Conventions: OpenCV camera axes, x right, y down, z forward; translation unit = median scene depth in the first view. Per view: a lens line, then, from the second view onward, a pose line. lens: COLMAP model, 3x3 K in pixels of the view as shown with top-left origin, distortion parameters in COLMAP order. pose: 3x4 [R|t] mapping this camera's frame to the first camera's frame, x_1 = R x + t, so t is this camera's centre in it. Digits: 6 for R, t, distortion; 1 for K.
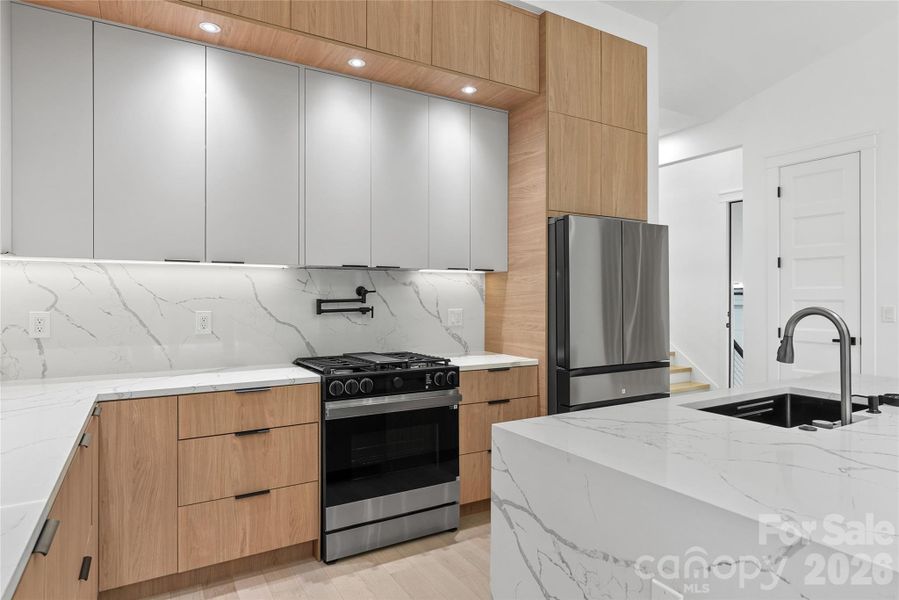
lens RADIAL K [[519.9, 0, 450.1], [0, 519.9, 296.6], [0, 0, 1]] dist [0.005166, 0.000645]
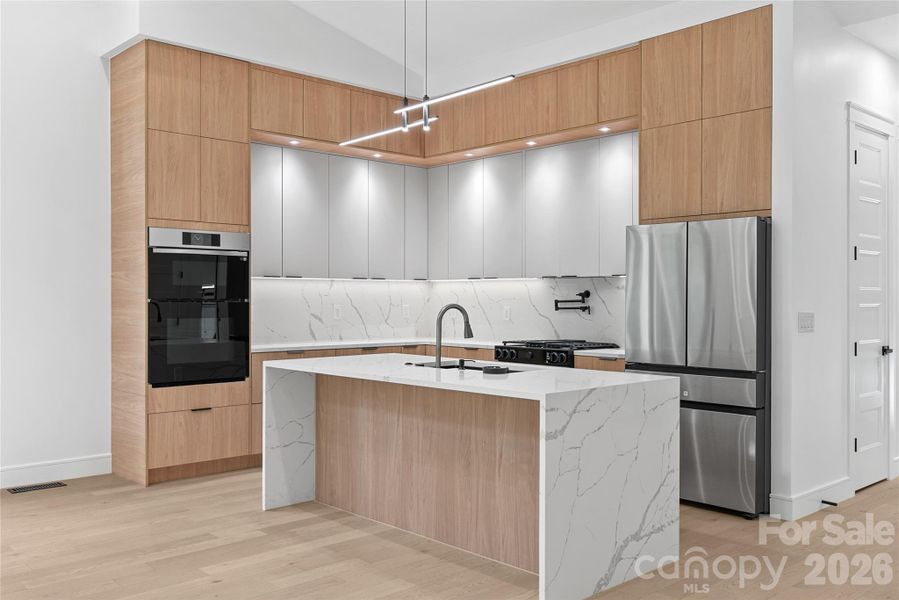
lens RADIAL K [[797.5, 0, 449.9], [0, 797.5, 300.0], [0, 0, 1]] dist [-0.005304, -0.001665]
pose [[0.205970, 0.002915, -0.978554, 1.756907], [-0.002990, 0.999993, 0.002350, 0.000965], [0.978554, 0.002442, 0.205977, 0.252756]]
